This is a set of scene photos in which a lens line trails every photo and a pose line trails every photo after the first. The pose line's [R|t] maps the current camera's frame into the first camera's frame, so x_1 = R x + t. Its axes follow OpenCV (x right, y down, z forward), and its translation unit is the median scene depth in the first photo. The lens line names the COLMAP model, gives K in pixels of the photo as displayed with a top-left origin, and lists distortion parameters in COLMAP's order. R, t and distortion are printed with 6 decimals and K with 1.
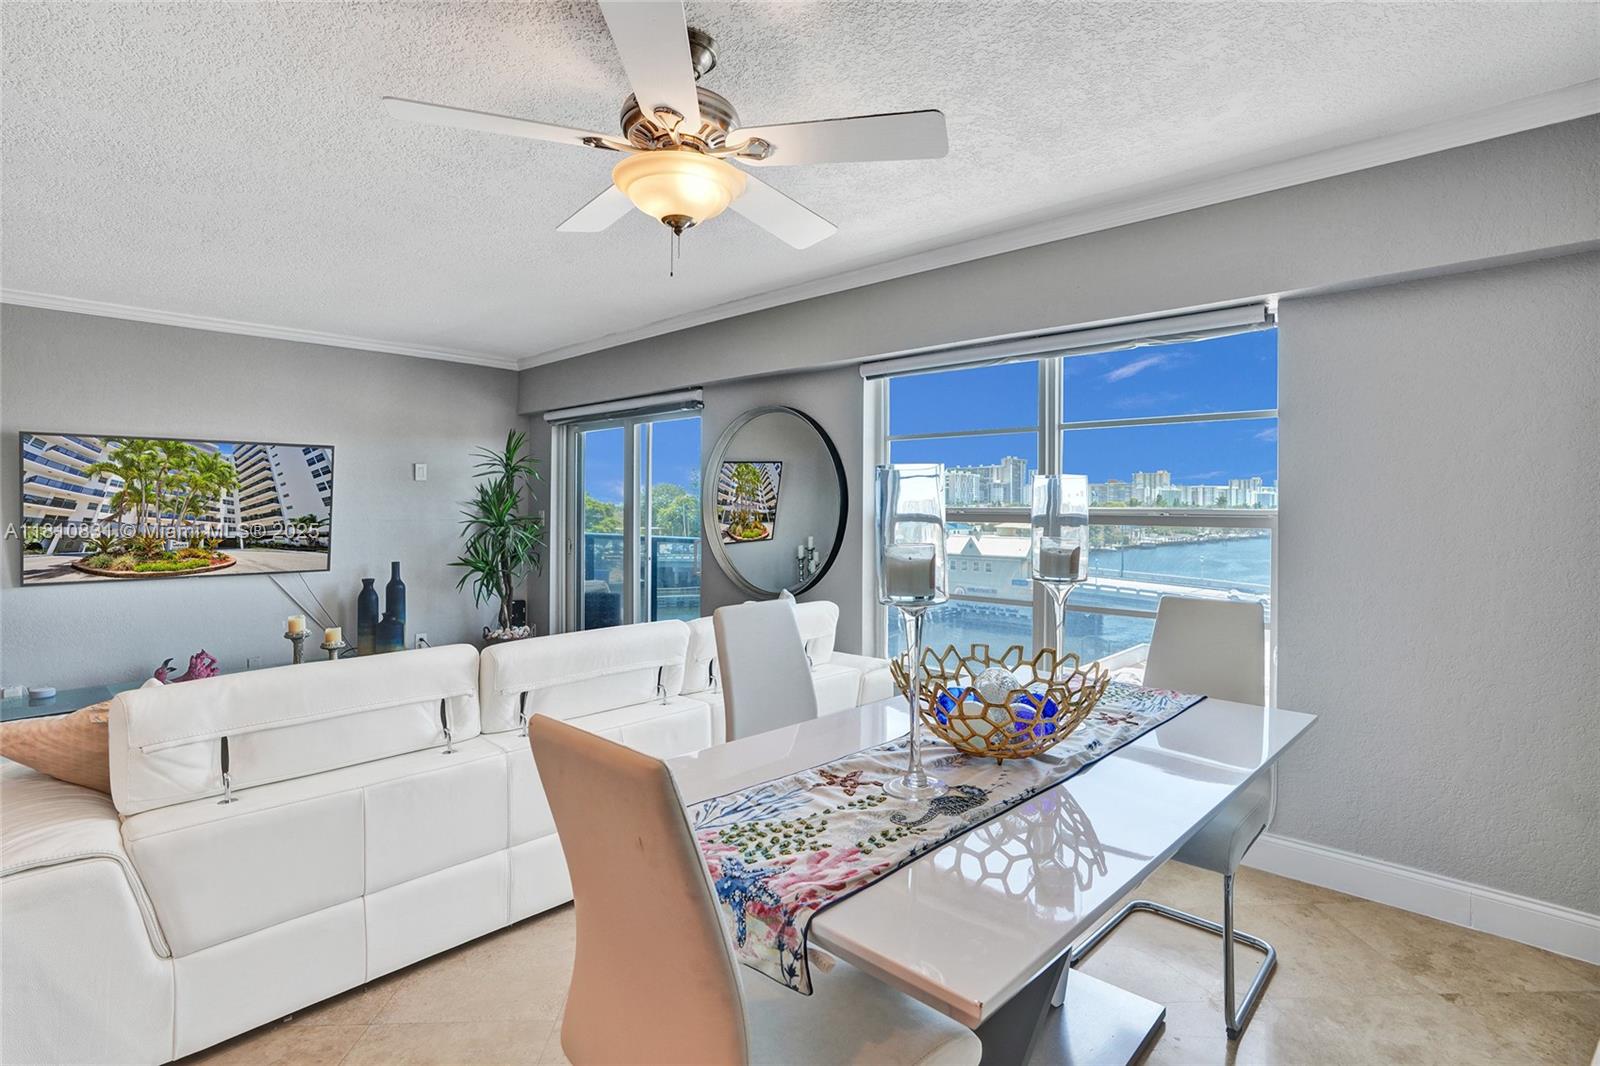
lens RADIAL K [[772.2, 0, 828.6], [0, 772.2, 508.0], [0, 0, 1]] dist [-0.032941, 0.009738]
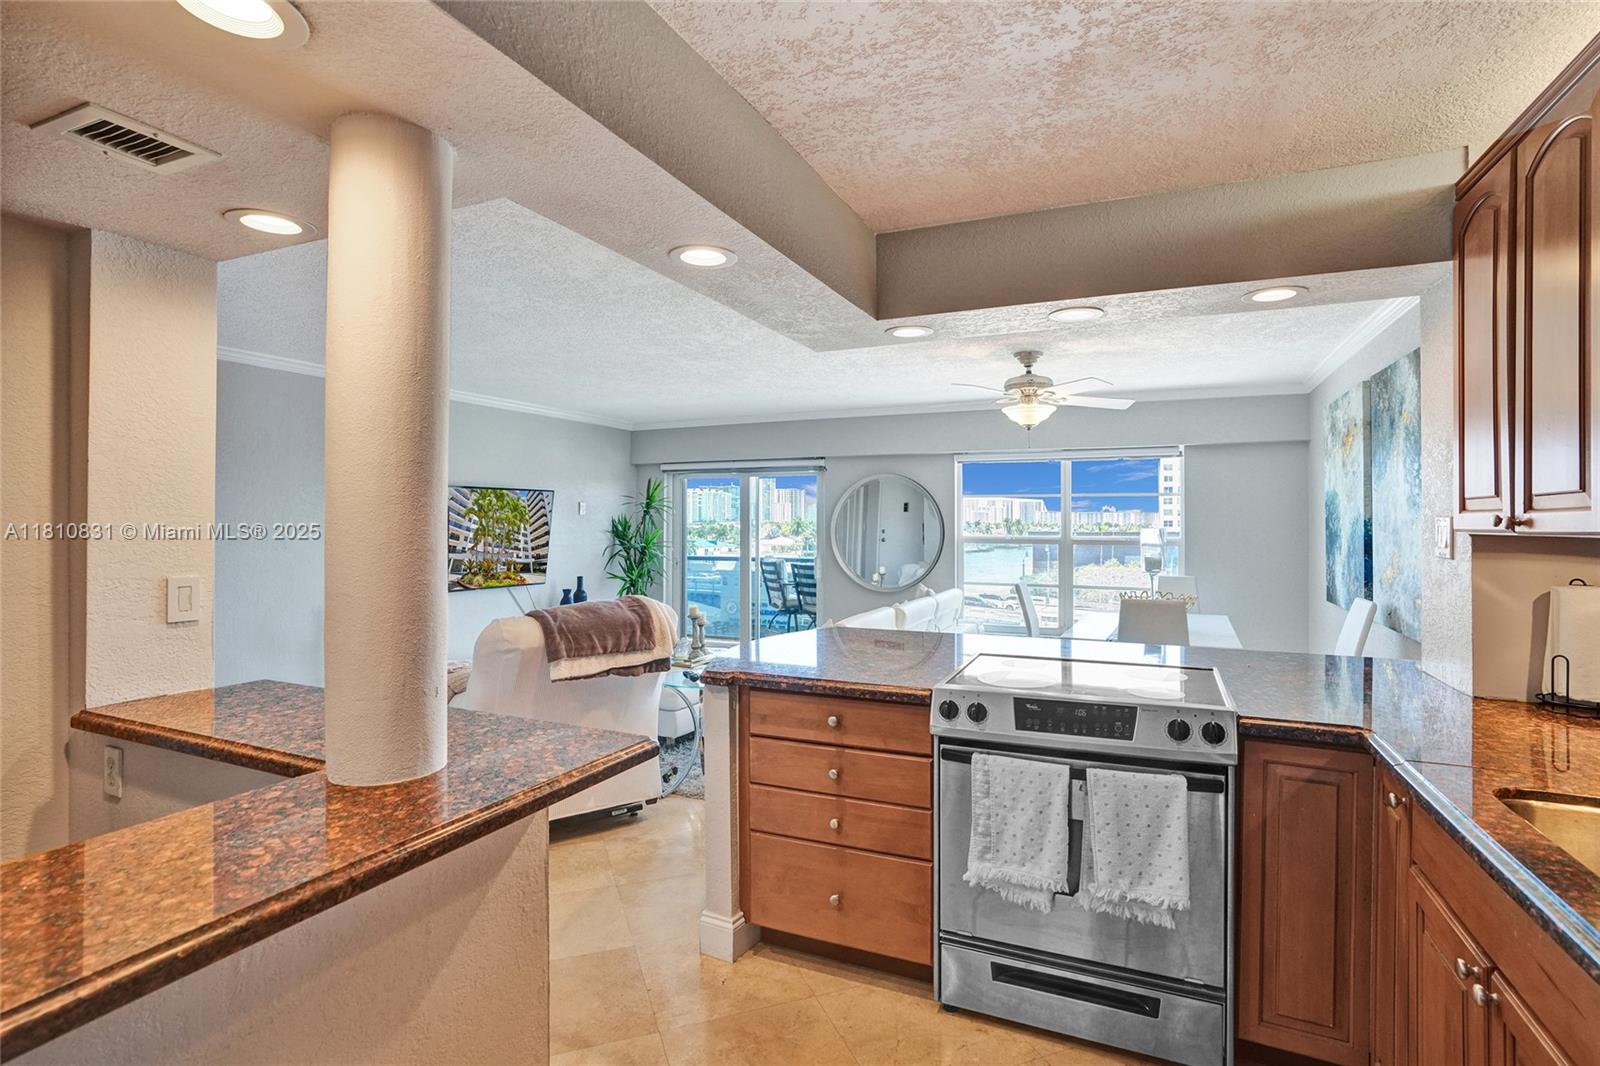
lens RADIAL K [[772.2, 0, 831.4], [0, 772.2, 519.9], [0, 0, 1]] dist [-0.032941, 0.009738]
pose [[0.945248, -0.000334, 0.326354, -0.706480], [0.002822, 0.999970, -0.007152, -0.019185], [-0.326342, 0.007682, 0.945221, -0.523118]]
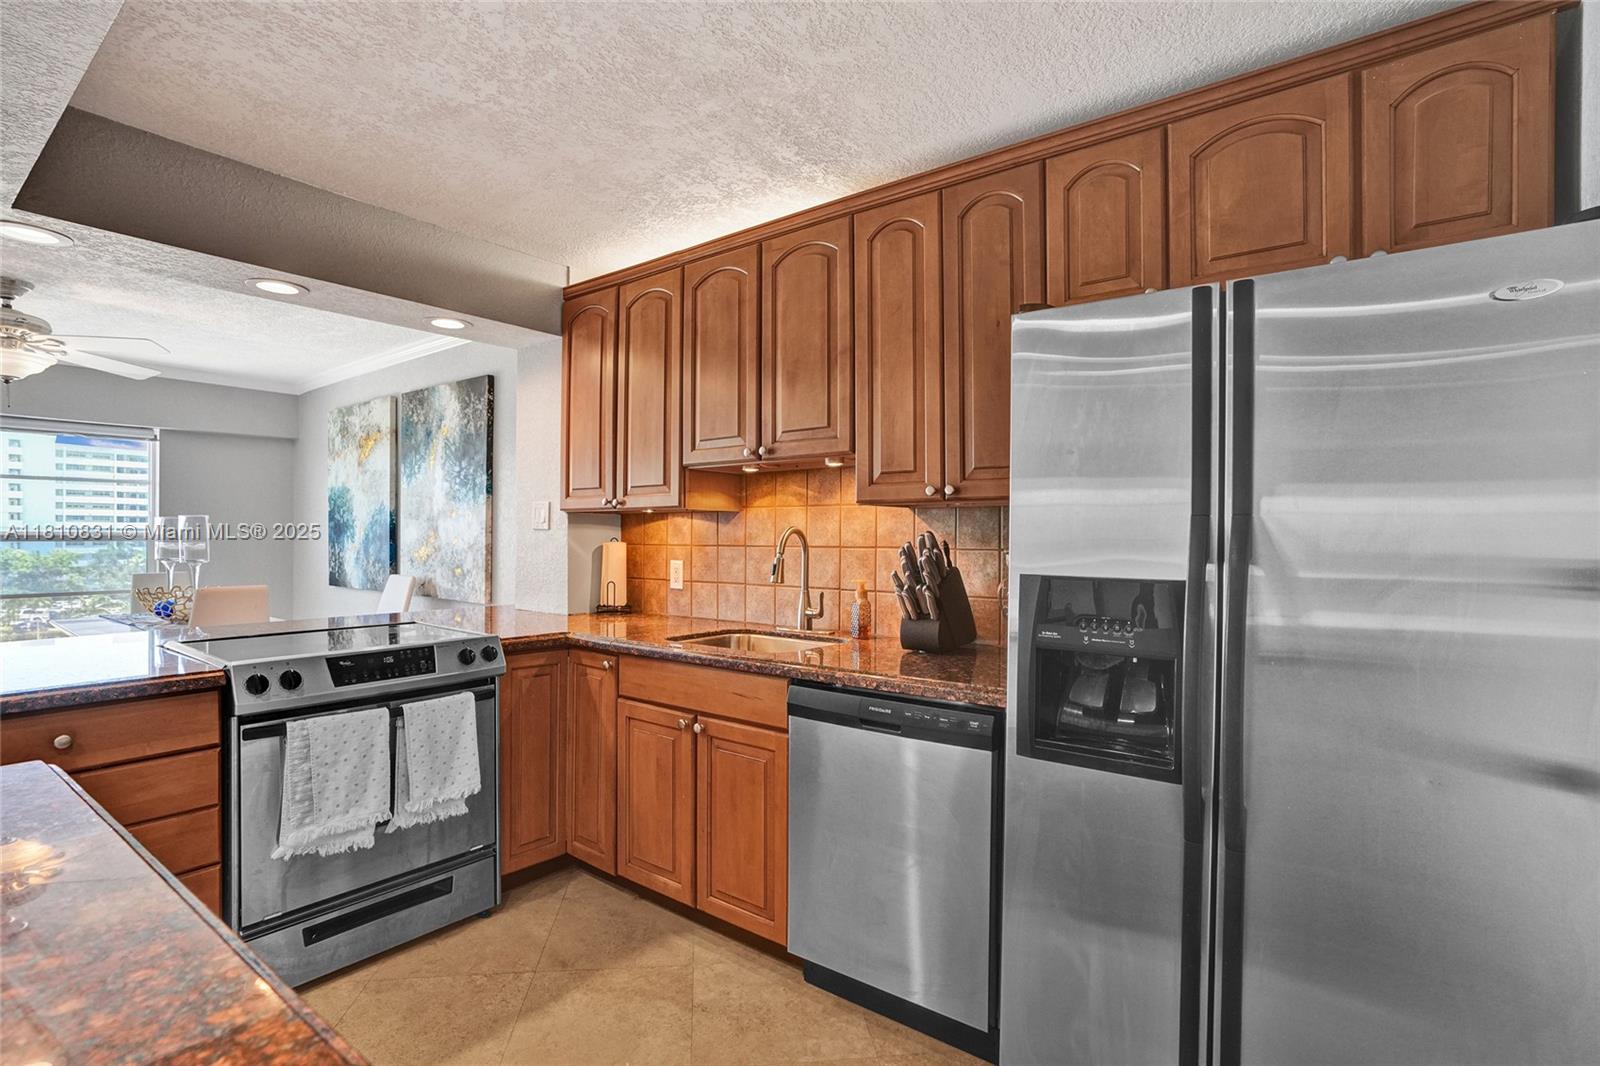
lens RADIAL K [[772.2, 0, 794.9], [0, 772.2, 537.8], [0, 0, 1]] dist [-0.032941, 0.009738]
pose [[-0.081572, -0.006647, 0.996645, -0.954459], [0.000290, 0.999978, 0.006693, 0.007554], [-0.996667, 0.000835, -0.081568, -0.367371]]
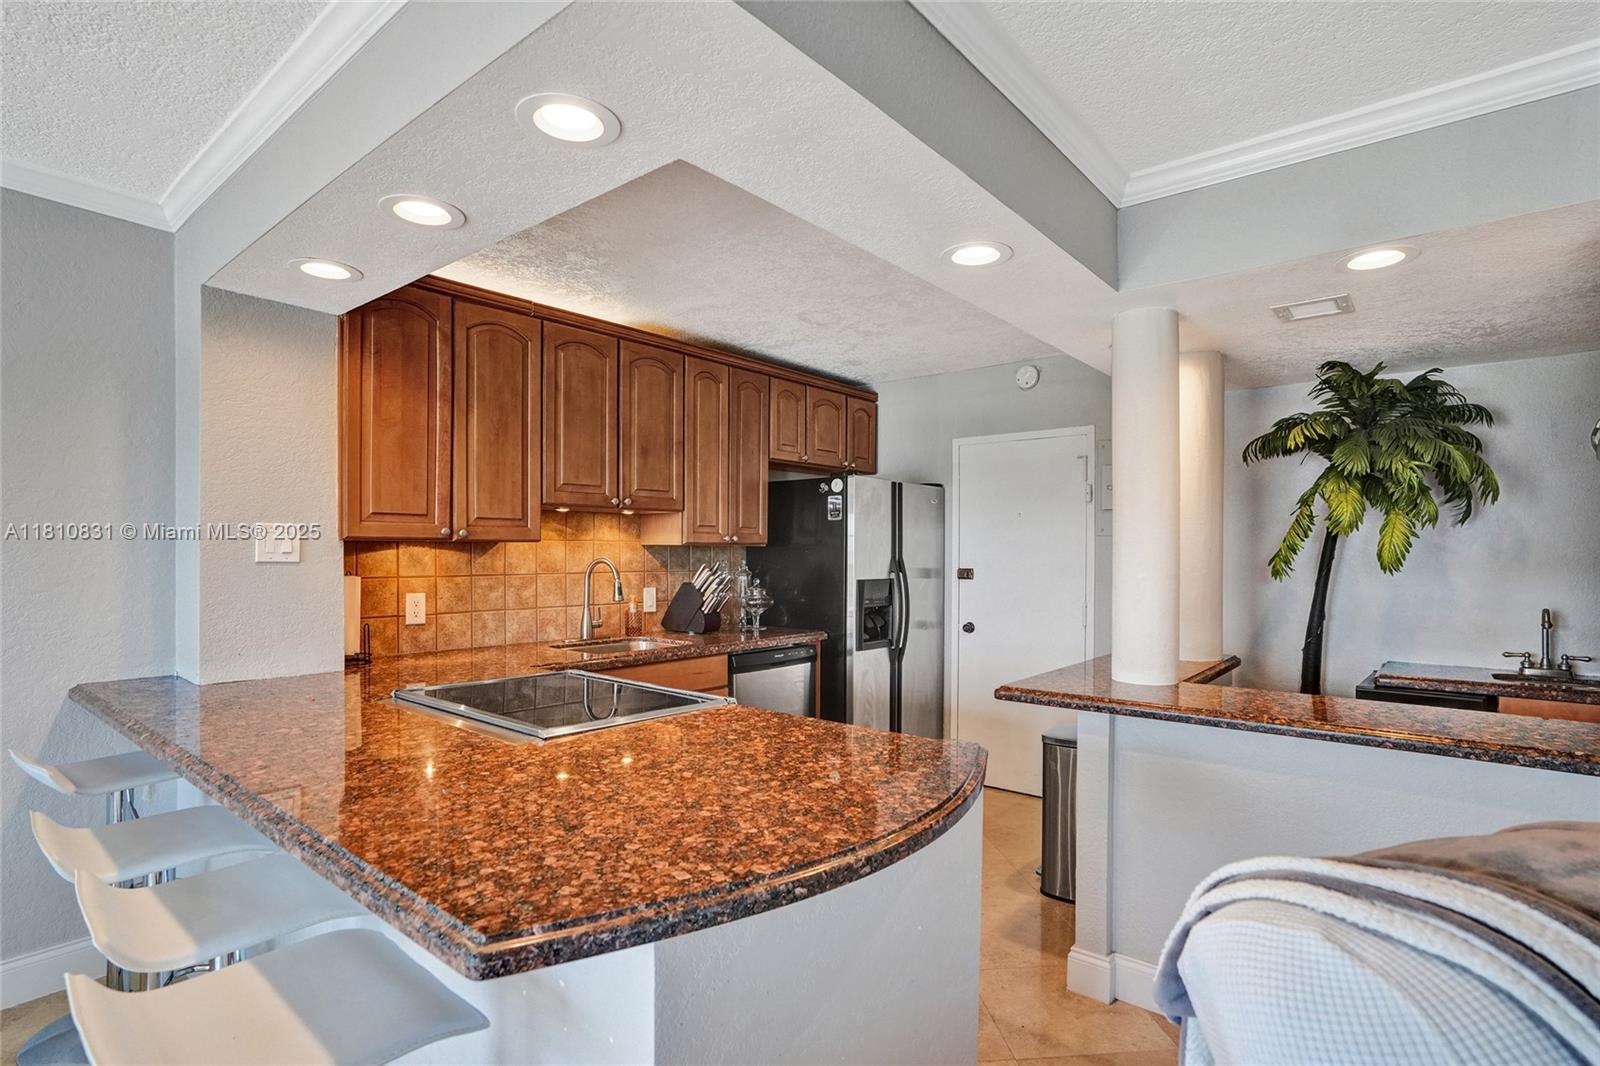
lens RADIAL K [[800.8, 0, 785.5], [0, 800.8, 553.2], [0, 0, 1]] dist [-0.031292, 0.009024]
pose [[-0.999610, -0.008202, -0.026700, -0.498824], [-0.008391, 0.999941, 0.006962, -0.009658], [0.026641, 0.007184, -0.999619, 0.425080]]
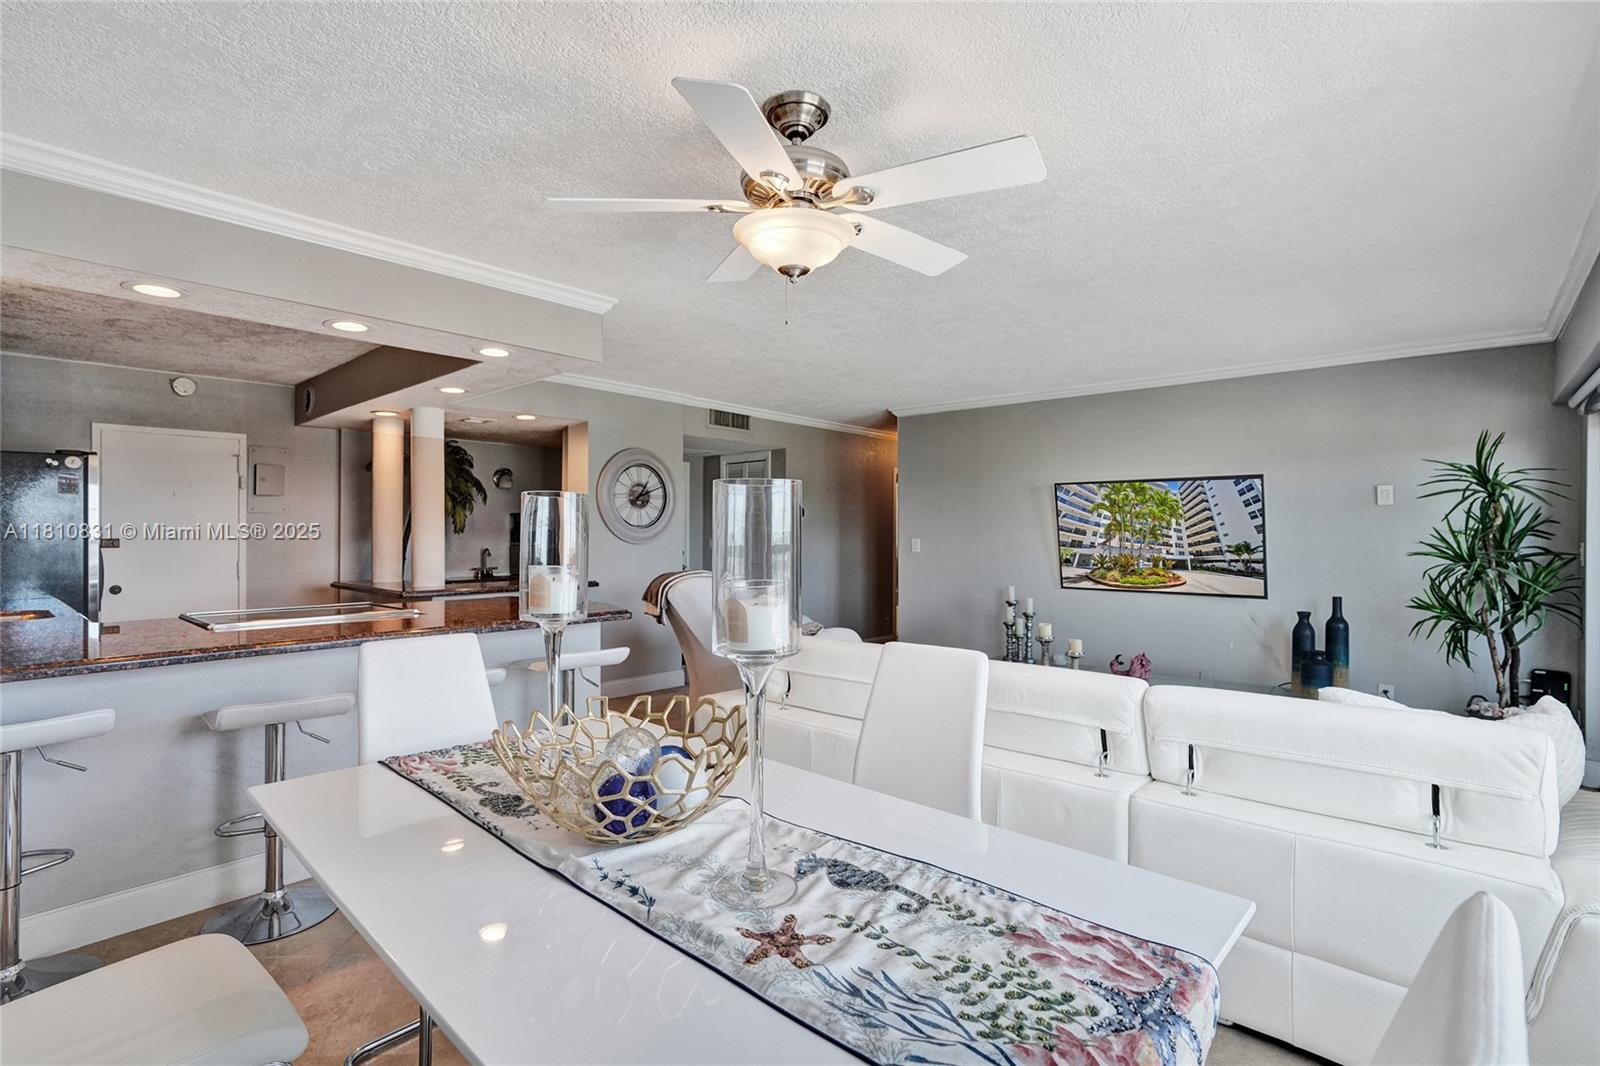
lens RADIAL K [[772.2, 0, 808.3], [0, 772.2, 508.2], [0, 0, 1]] dist [-0.032941, 0.009738]
pose [[0.004496, -0.029991, -0.999540, 0.381237], [-0.005721, 0.999533, -0.030017, -0.002837], [0.999974, 0.005853, 0.004322, 0.425468]]
